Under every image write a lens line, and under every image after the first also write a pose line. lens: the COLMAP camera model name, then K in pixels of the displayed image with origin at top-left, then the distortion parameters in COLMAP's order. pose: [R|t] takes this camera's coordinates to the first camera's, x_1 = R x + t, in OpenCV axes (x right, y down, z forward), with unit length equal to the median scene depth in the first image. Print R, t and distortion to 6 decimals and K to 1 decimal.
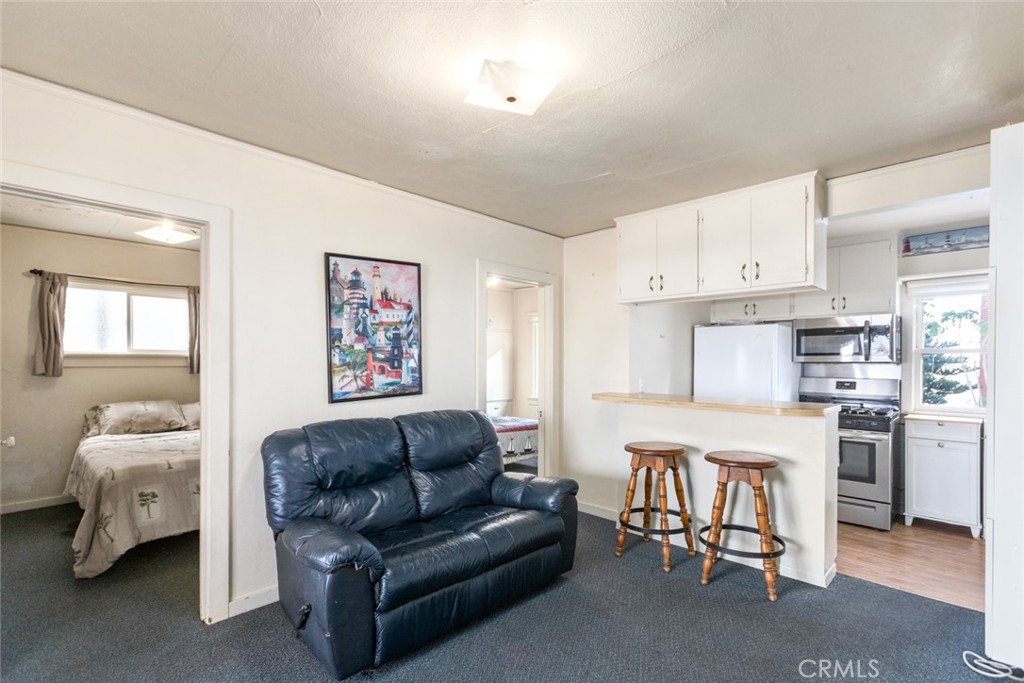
lens RADIAL K [[471.2, 0, 512.1], [0, 471.2, 362.8], [0, 0, 1]] dist [0.000144, 0.000628]
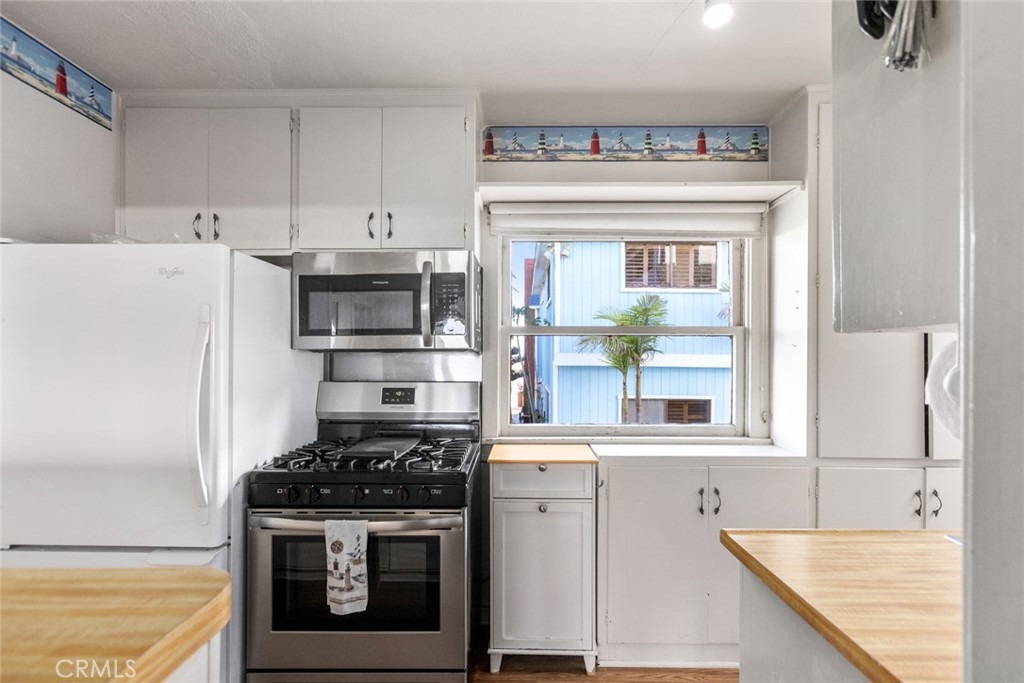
lens RADIAL K [[458.7, 0, 507.3], [0, 458.7, 339.9], [0, 0, 1]] dist [-0.016532, 0.012682]
pose [[0.725320, 0.021605, 0.688073, 0.489516], [0.006458, 0.999250, -0.038183, 0.007729], [-0.688381, 0.032138, 0.724637, 0.605478]]
